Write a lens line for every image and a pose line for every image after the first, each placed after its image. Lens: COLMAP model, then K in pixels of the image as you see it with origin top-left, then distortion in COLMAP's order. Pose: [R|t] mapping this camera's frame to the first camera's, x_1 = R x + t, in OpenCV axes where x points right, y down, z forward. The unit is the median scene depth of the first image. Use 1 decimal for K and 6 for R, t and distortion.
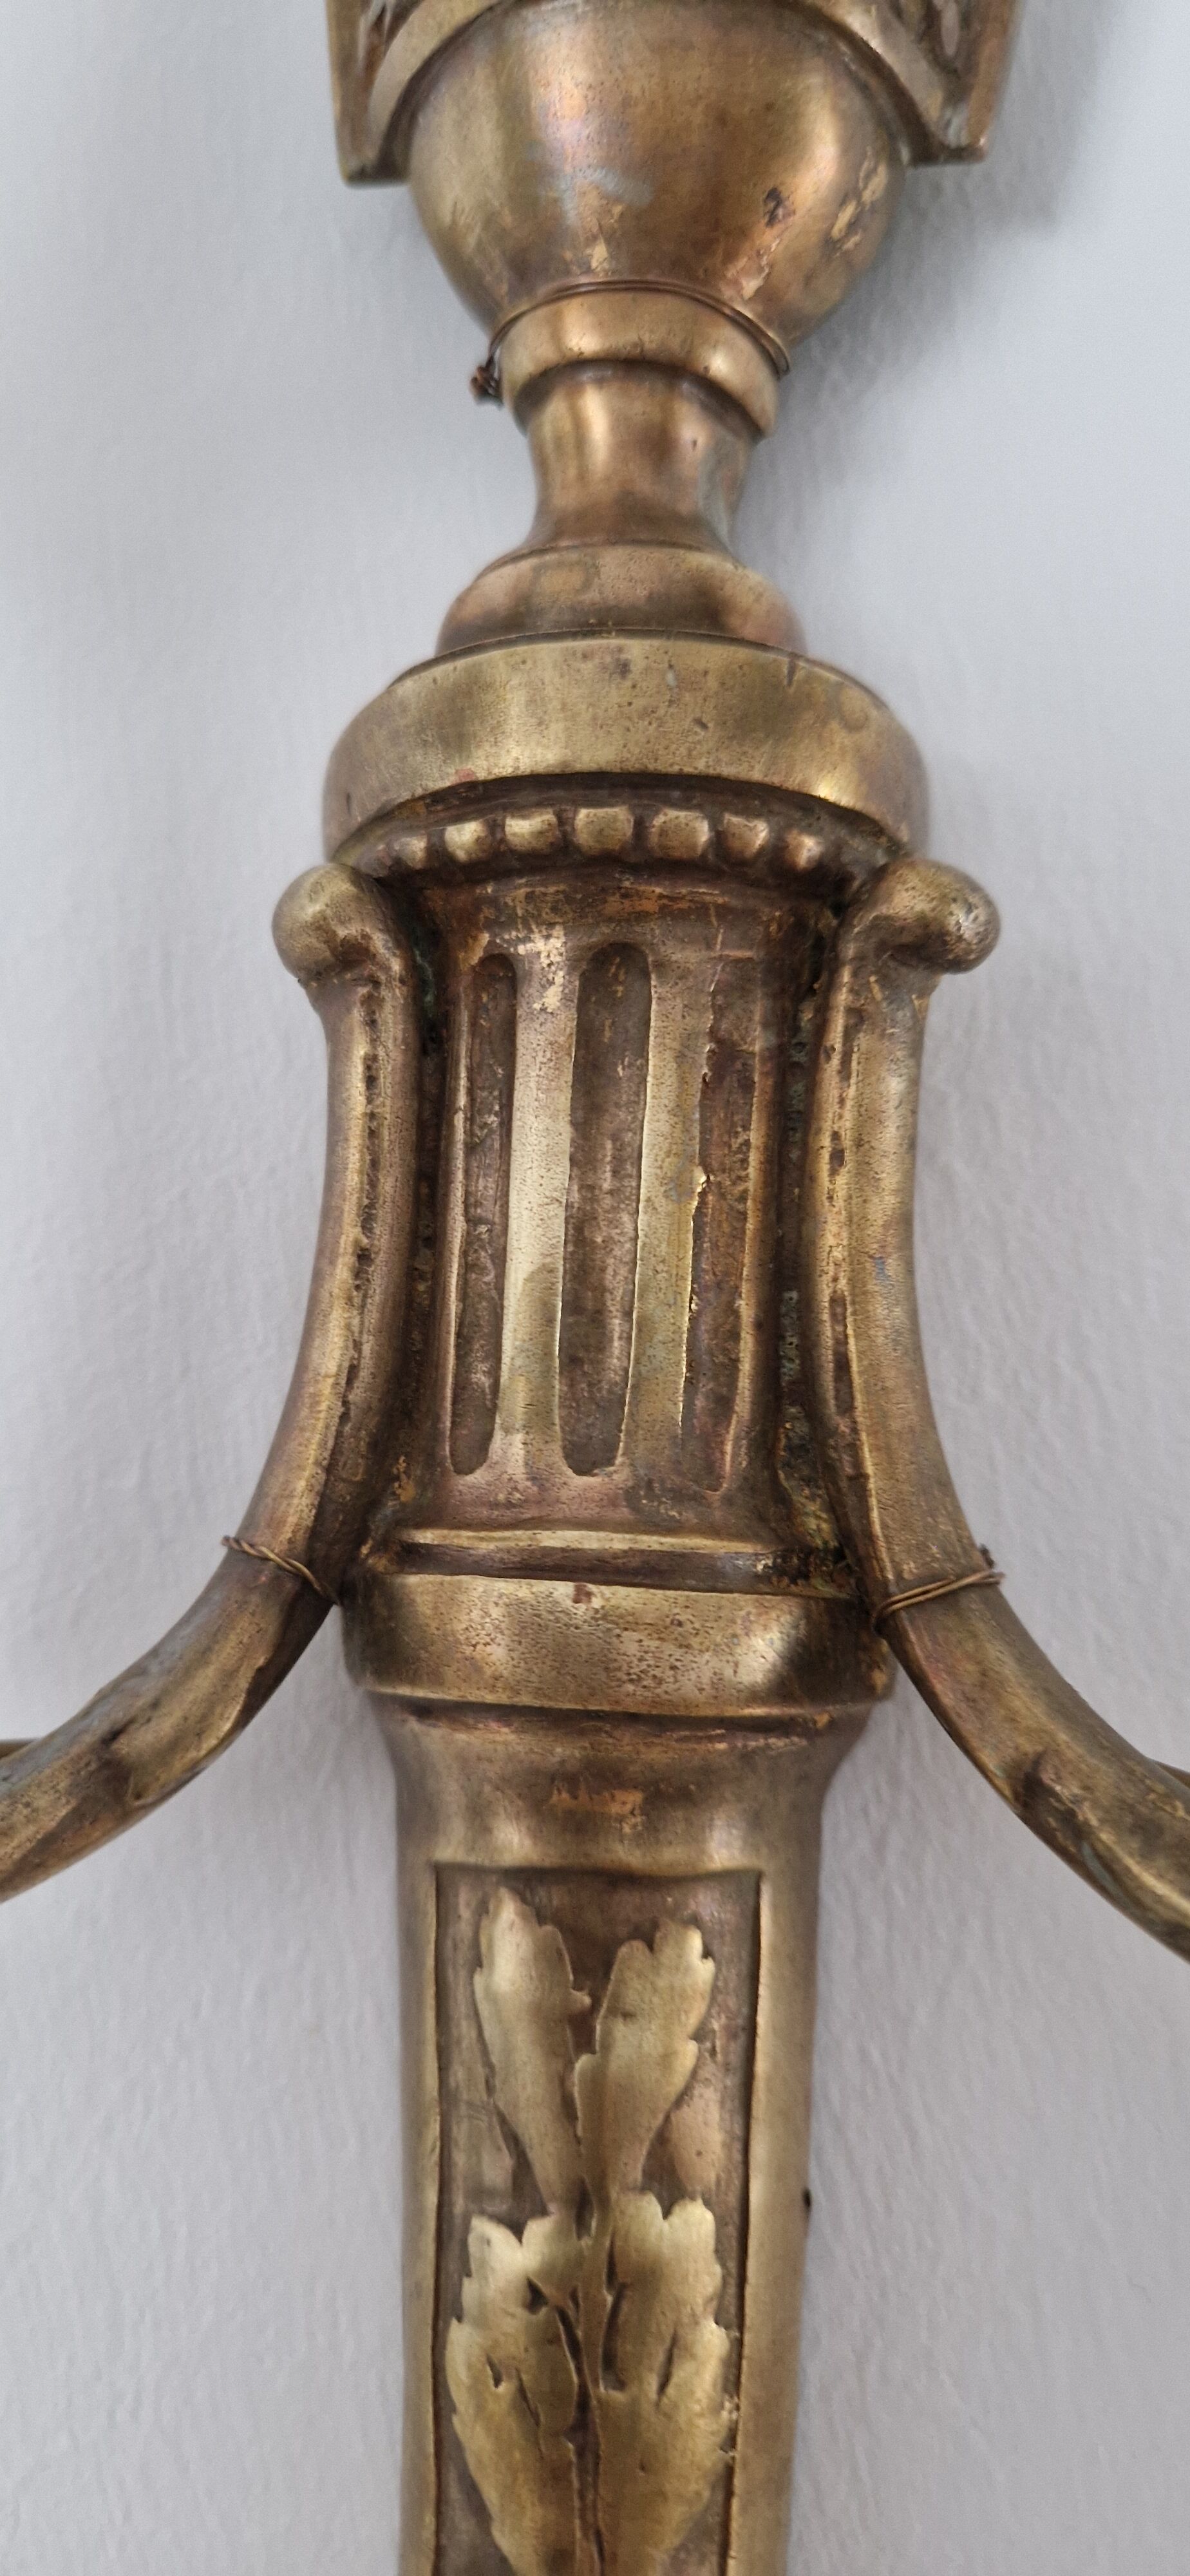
lens RADIAL K [[1734.8, 0, 563.4], [0, 1734.8, 1284.8], [0, 0, 1]] dist [0.040571, -0.072064]
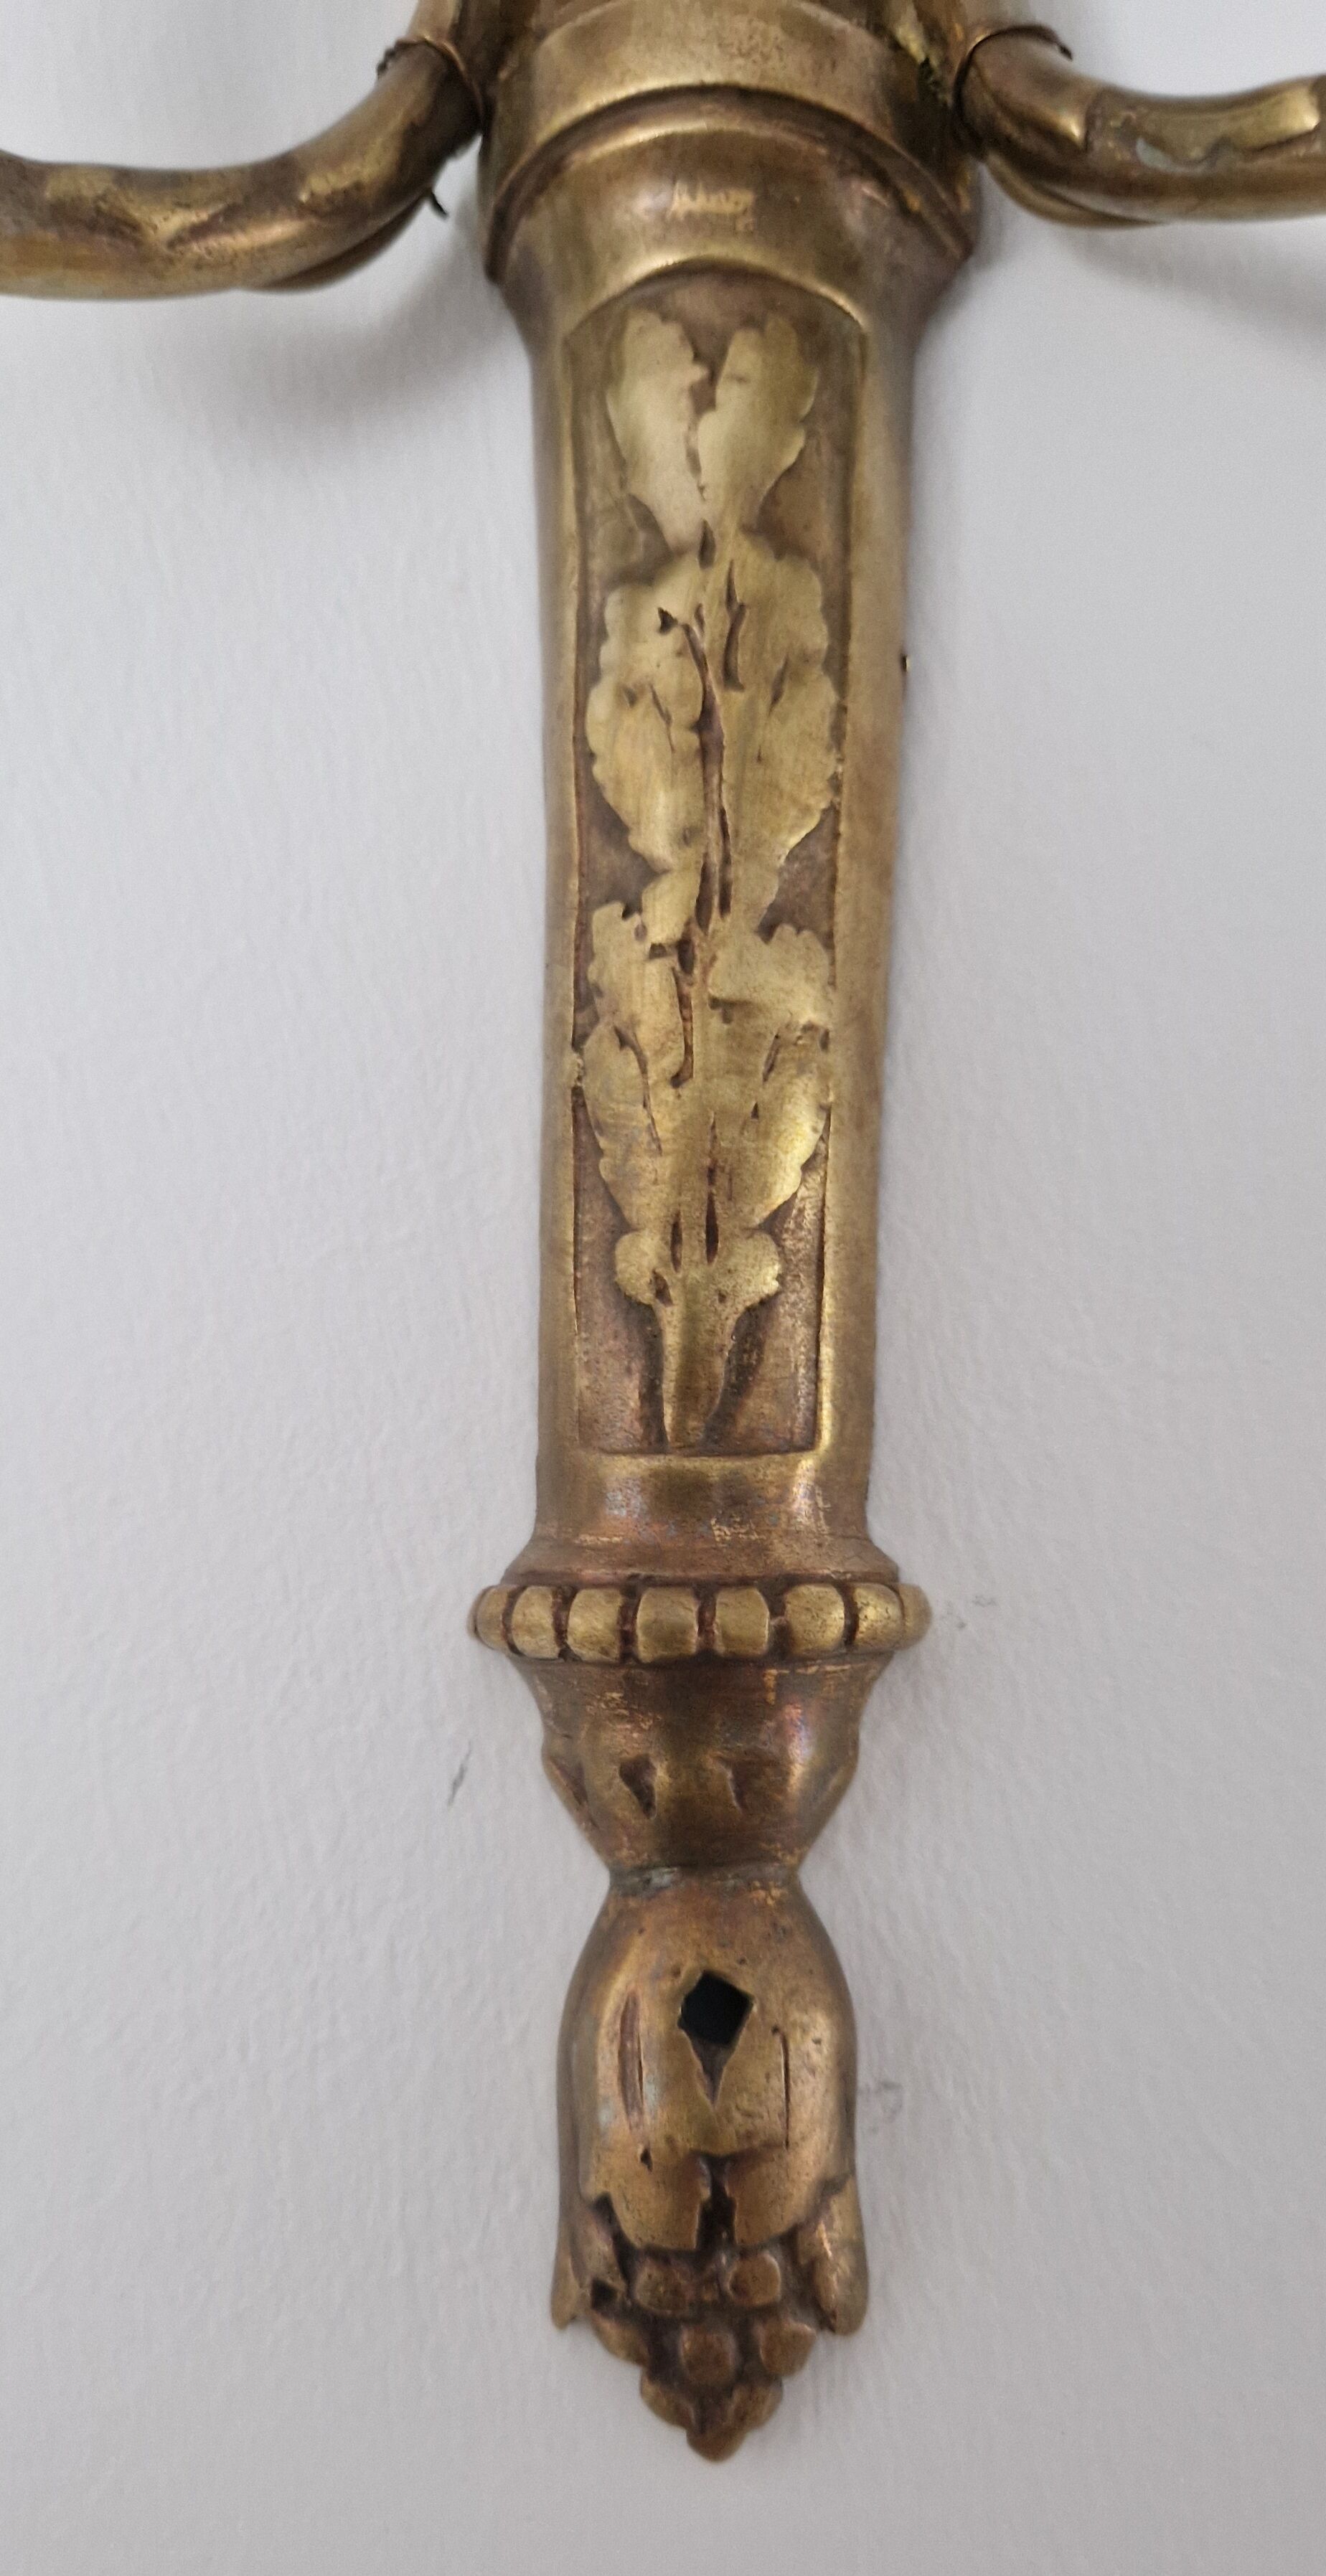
lens RADIAL K [[1941.7, 0, 661.0], [0, 1941.7, 1384.3], [0, 0, 1]] dist [0.035179, -0.106318]
pose [[0.999944, -0.010476, 0.001484, -0.023780], [0.010421, 0.999384, 0.033506, 0.957496], [-0.001834, -0.033489, 0.999437, -0.273596]]
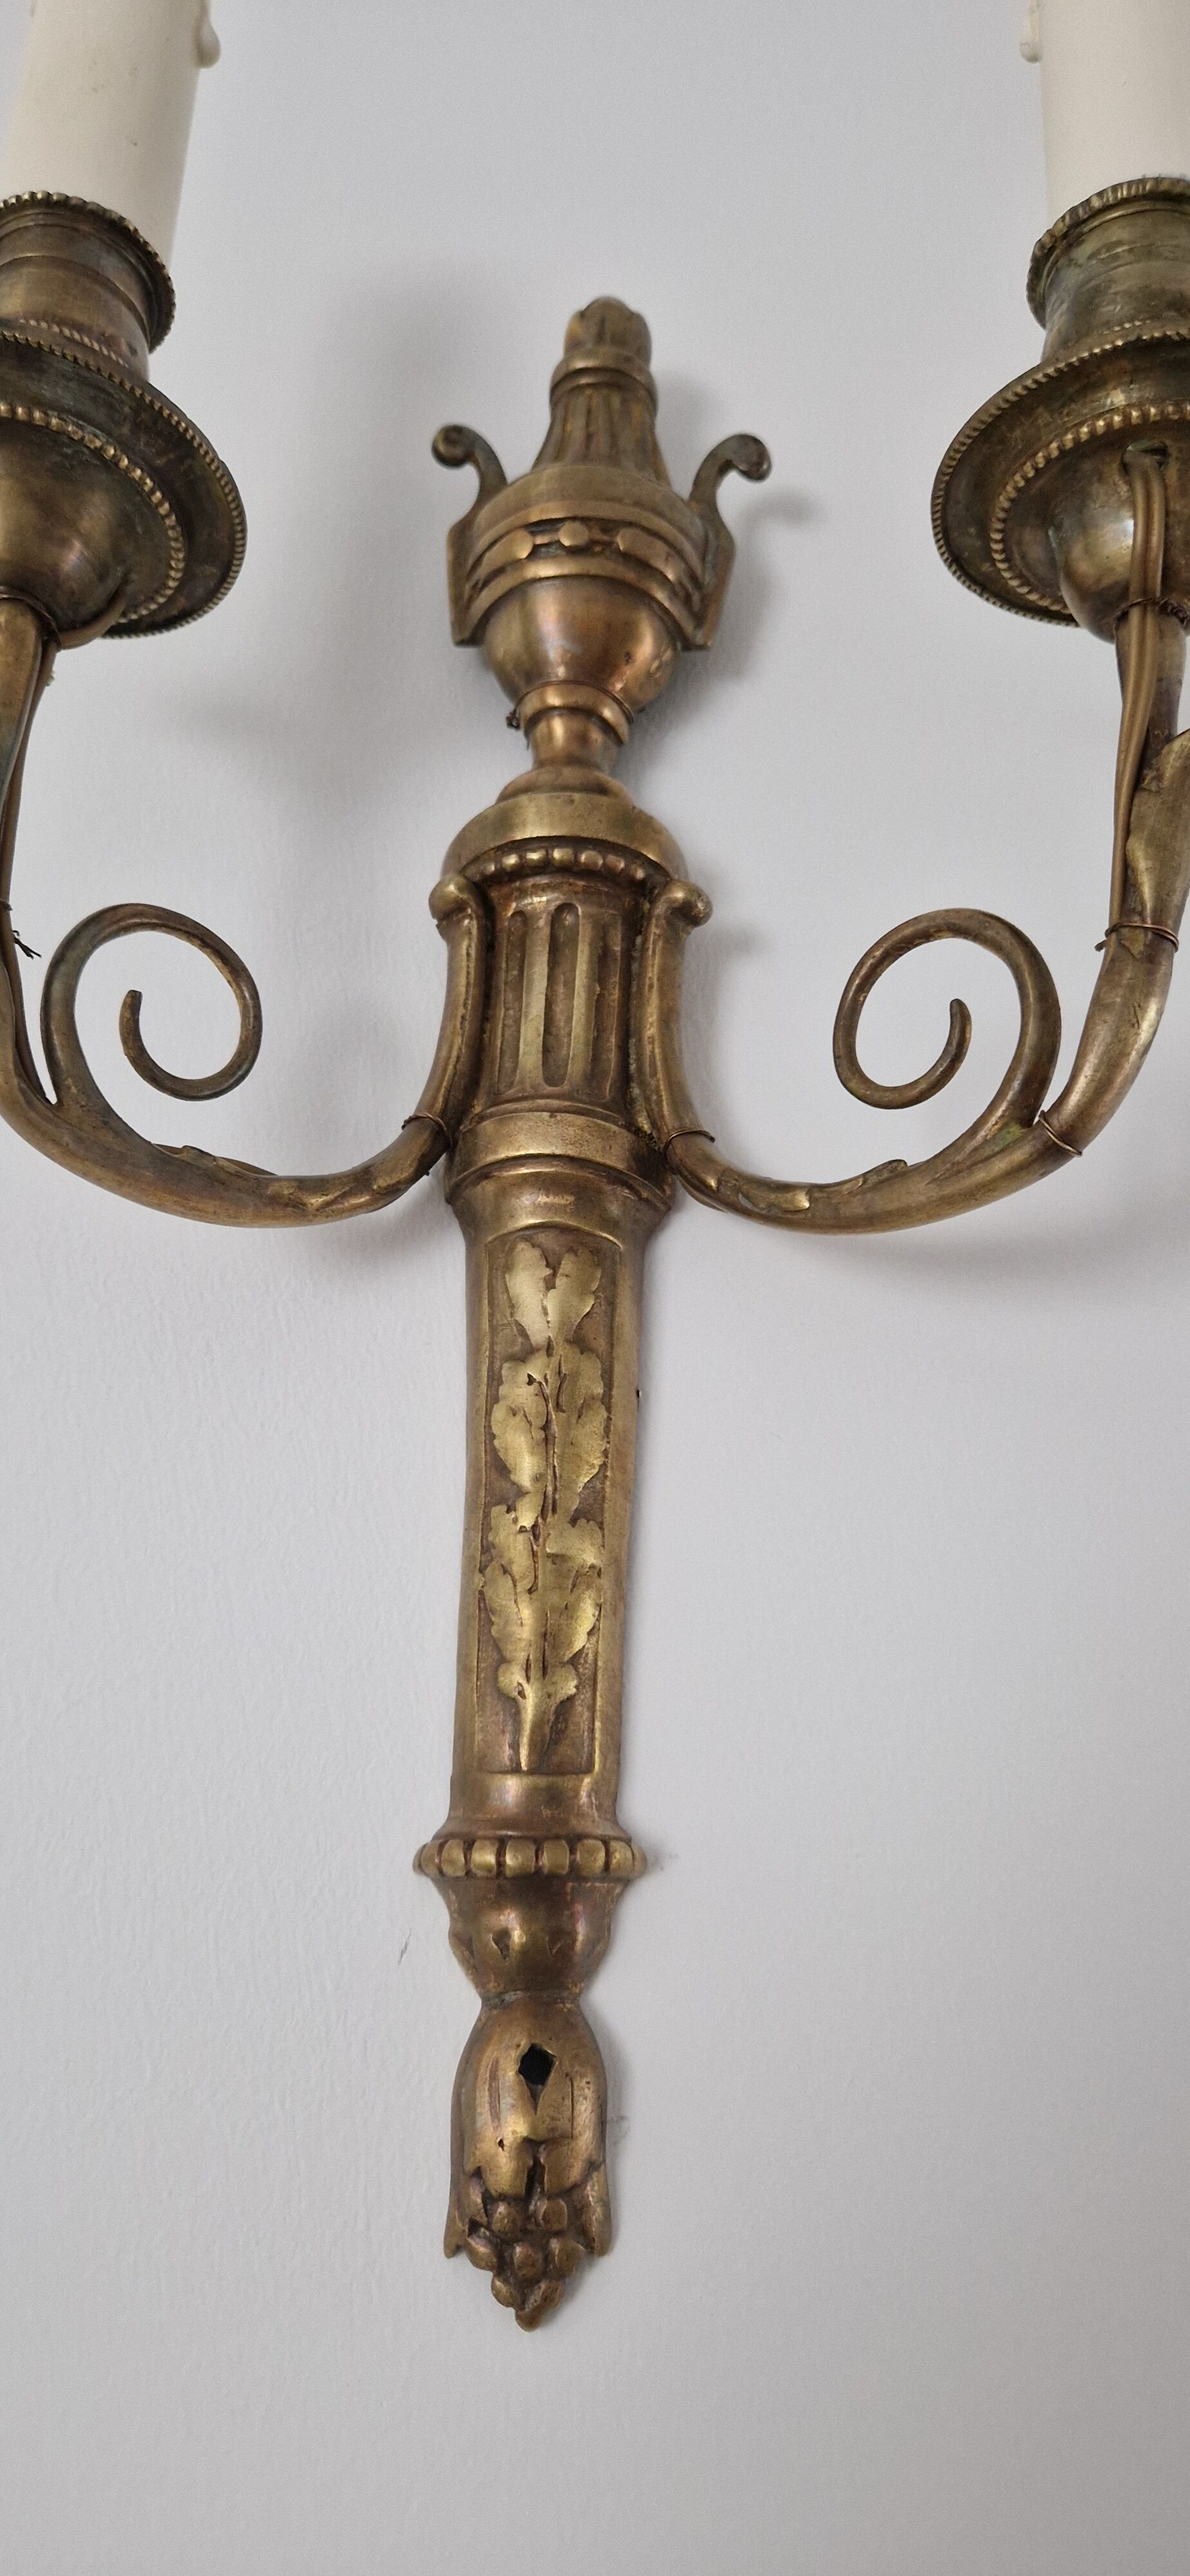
lens RADIAL K [[1734.8, 0, 563.4], [0, 1734.8, 1284.8], [0, 0, 1]] dist [0.040571, -0.072064]
pose [[0.996713, 0.032590, 0.074169, -0.146541], [-0.013459, 0.969404, -0.245102, 0.979247], [-0.079888, 0.243298, 0.966656, -1.356973]]
